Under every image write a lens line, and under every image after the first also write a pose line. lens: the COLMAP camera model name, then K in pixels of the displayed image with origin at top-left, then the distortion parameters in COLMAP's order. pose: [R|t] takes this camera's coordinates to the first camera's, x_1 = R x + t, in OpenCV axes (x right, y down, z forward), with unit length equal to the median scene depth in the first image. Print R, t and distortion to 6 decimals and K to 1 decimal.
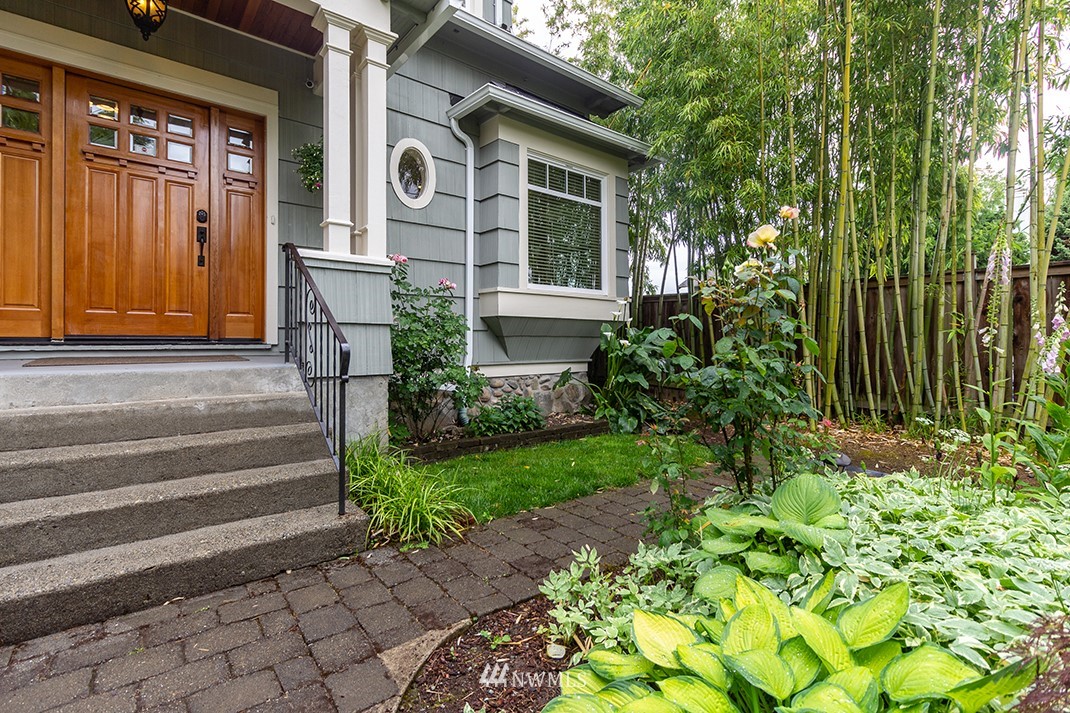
lens RADIAL K [[486.9, 0, 553.0], [0, 486.9, 339.0], [0, 0, 1]] dist [-0.002853, 0.000868]
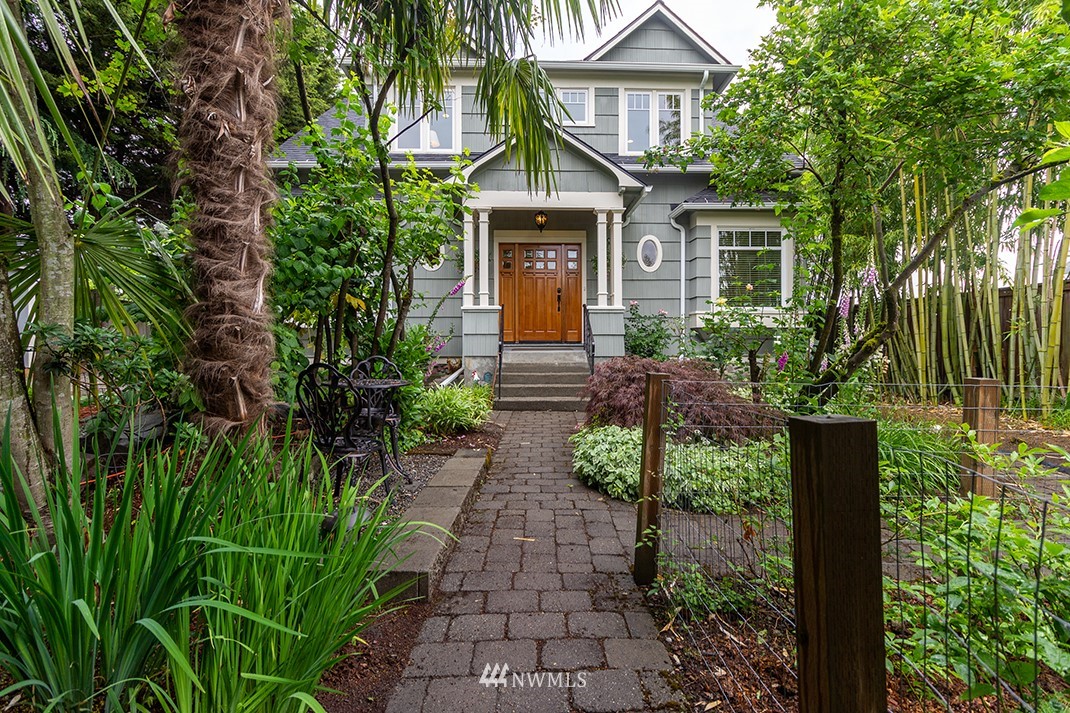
lens RADIAL K [[486.9, 0, 537.7], [0, 486.9, 352.9], [0, 0, 1]] dist [-0.002853, 0.000868]
pose [[0.769267, 0.010296, -0.638845, 0.710702], [0.004359, 0.999762, 0.021362, 0.004074], [0.638913, -0.019218, 0.769039, -0.889346]]
